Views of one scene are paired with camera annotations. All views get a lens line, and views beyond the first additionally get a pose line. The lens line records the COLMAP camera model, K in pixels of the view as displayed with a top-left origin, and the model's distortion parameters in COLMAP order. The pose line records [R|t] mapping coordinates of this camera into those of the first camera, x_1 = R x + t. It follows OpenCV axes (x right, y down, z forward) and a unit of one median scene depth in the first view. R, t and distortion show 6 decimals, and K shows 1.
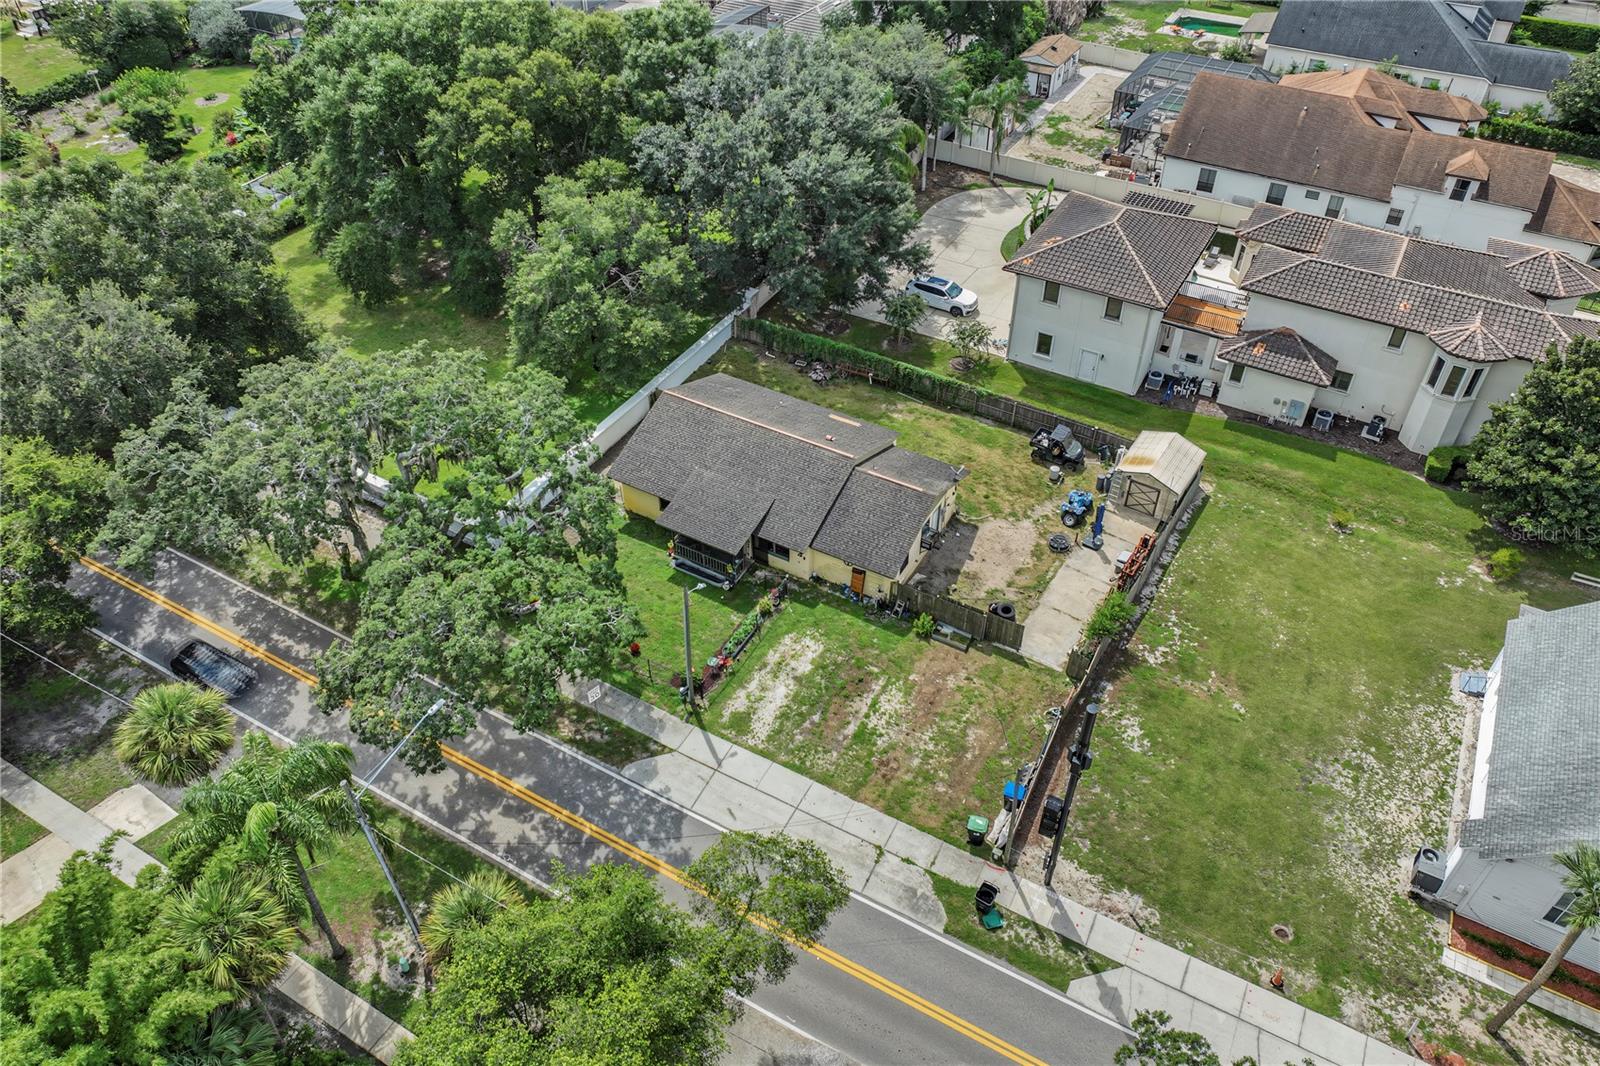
lens RADIAL K [[1117.7, 0, 800.8], [0, 1117.7, 489.8], [0, 0, 1]] dist [0.003284, -0.002691]
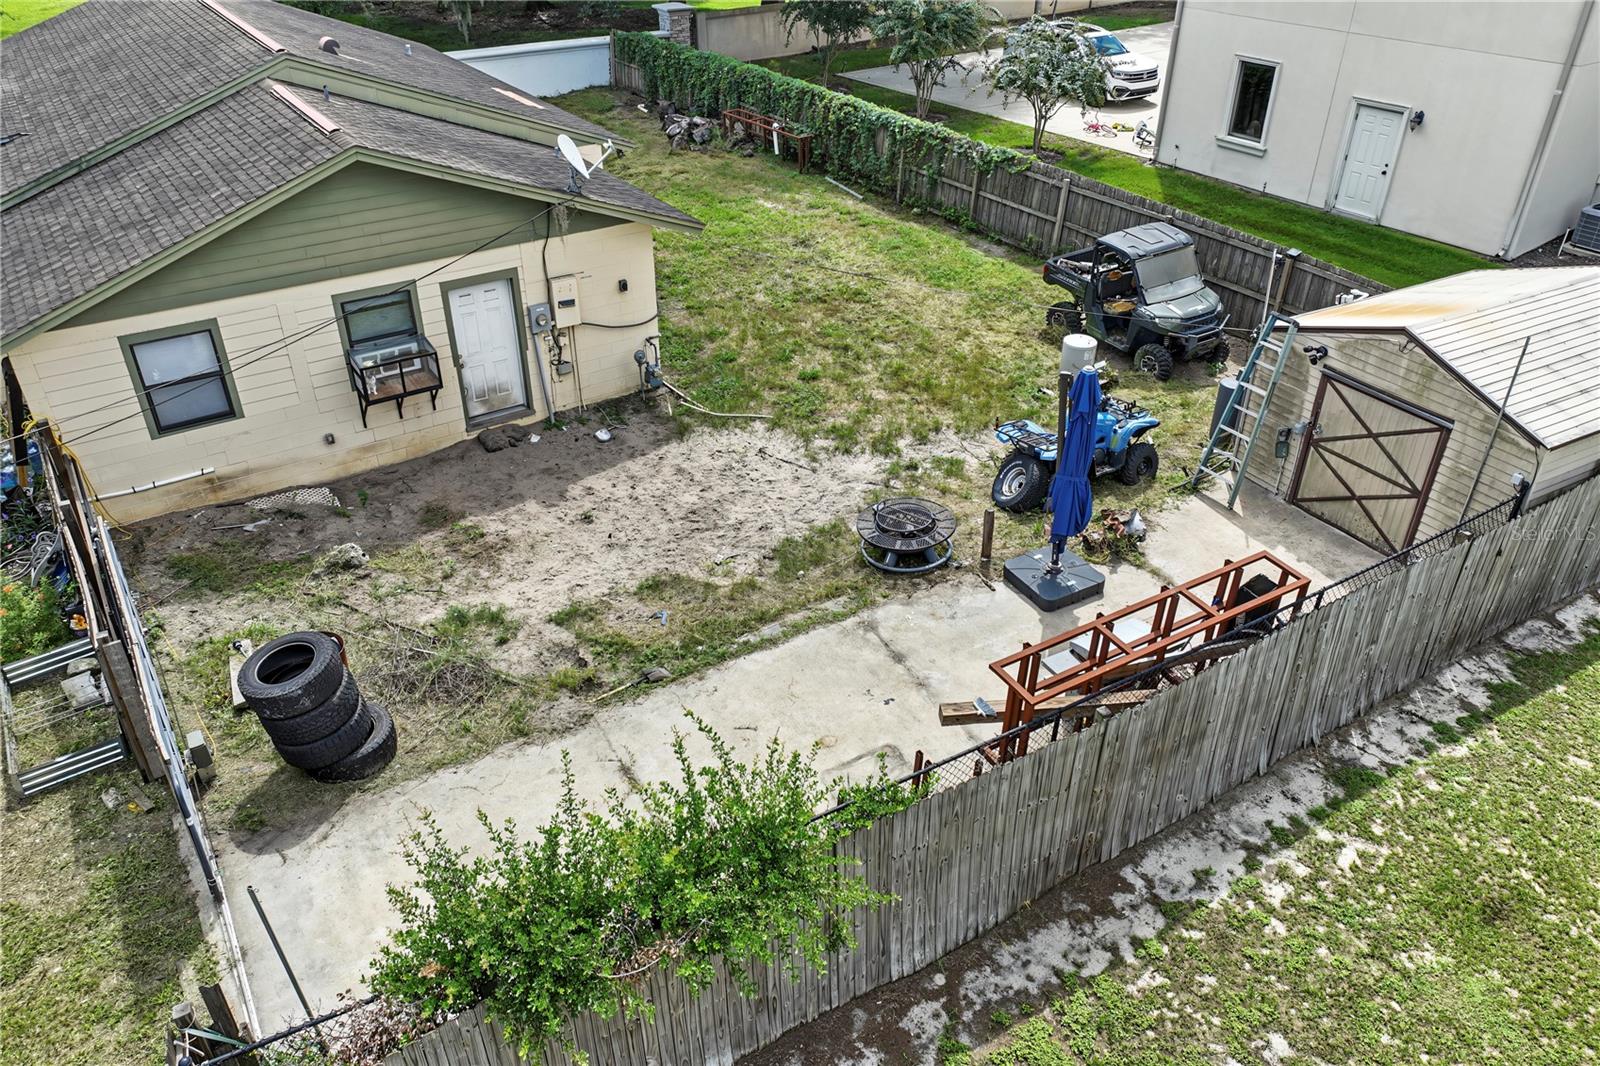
lens RADIAL K [[1117.7, 0, 800.8], [0, 1117.7, 489.8], [0, 0, 1]] dist [0.003284, -0.002691]
pose [[0.895006, 0.230875, -0.381656, 0.344280], [-0.287776, 0.952610, -0.098589, 0.077665], [0.340807, 0.198069, 0.919032, 0.899550]]
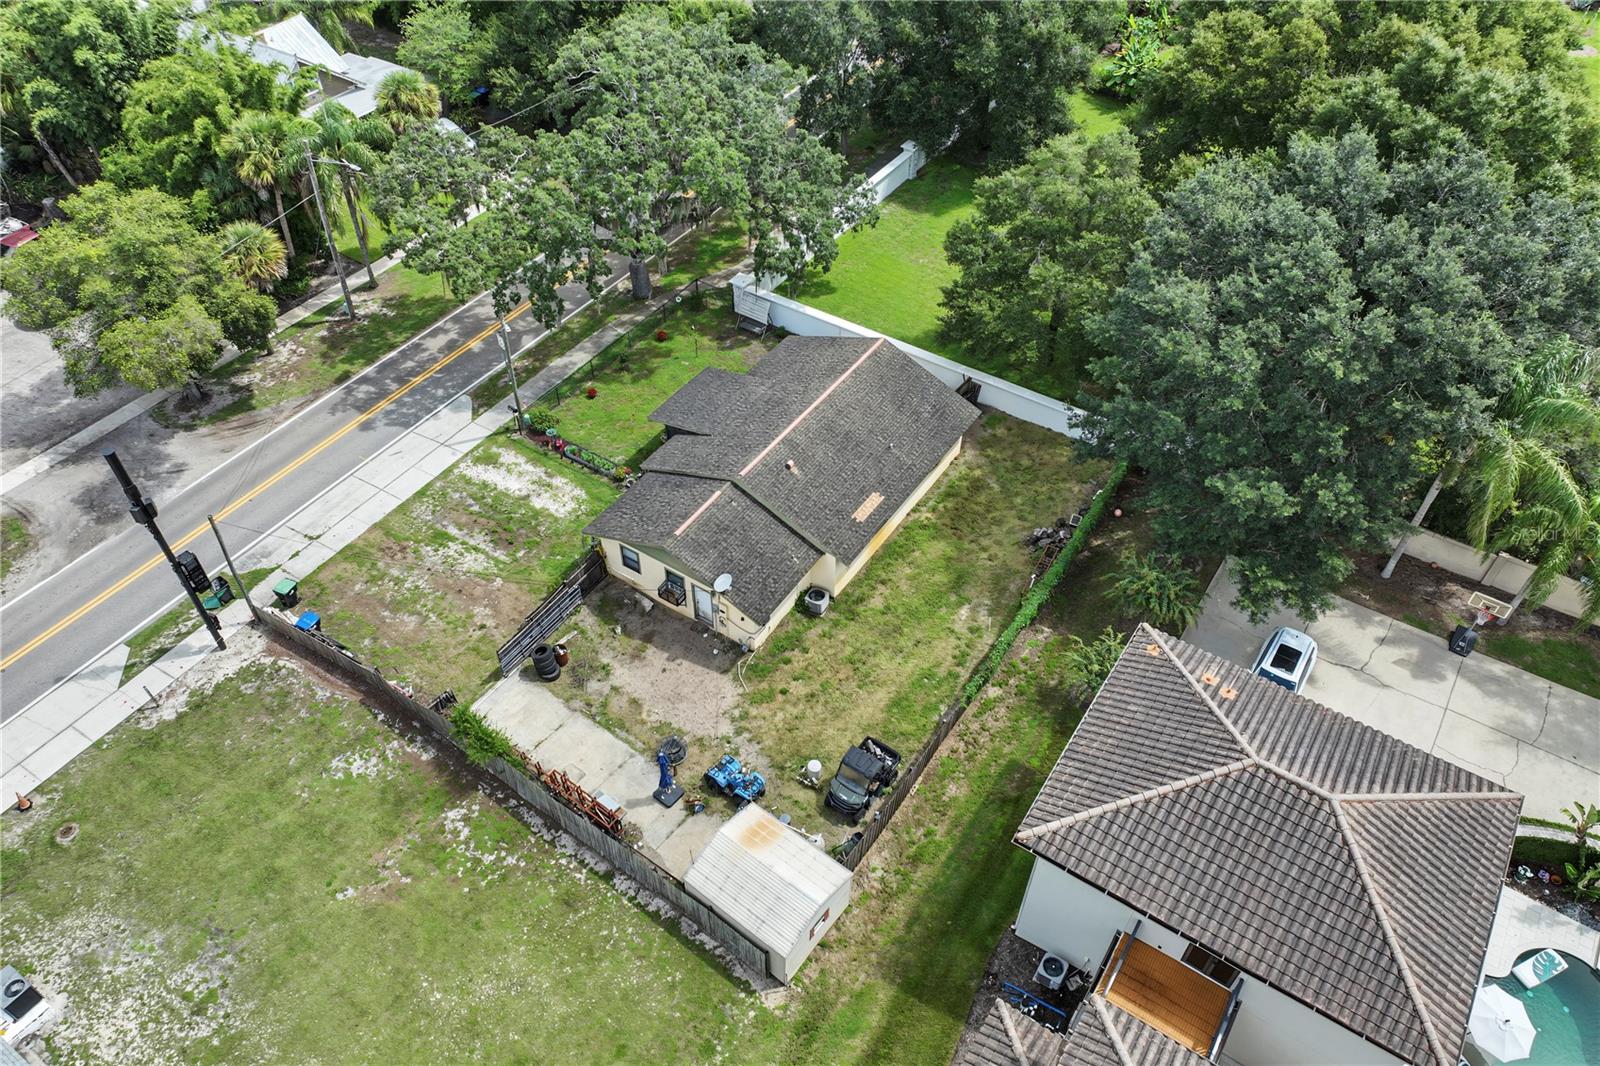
lens RADIAL K [[1121.2, 0, 800.0], [0, 1121.2, 533.0], [0, 0, 1]] dist [0.001564, 0.008278]
pose [[-0.067513, 0.709255, -0.701711, 0.737493], [-0.648123, 0.503534, 0.571306, -0.573599], [0.758537, 0.493366, 0.425689, 0.788377]]
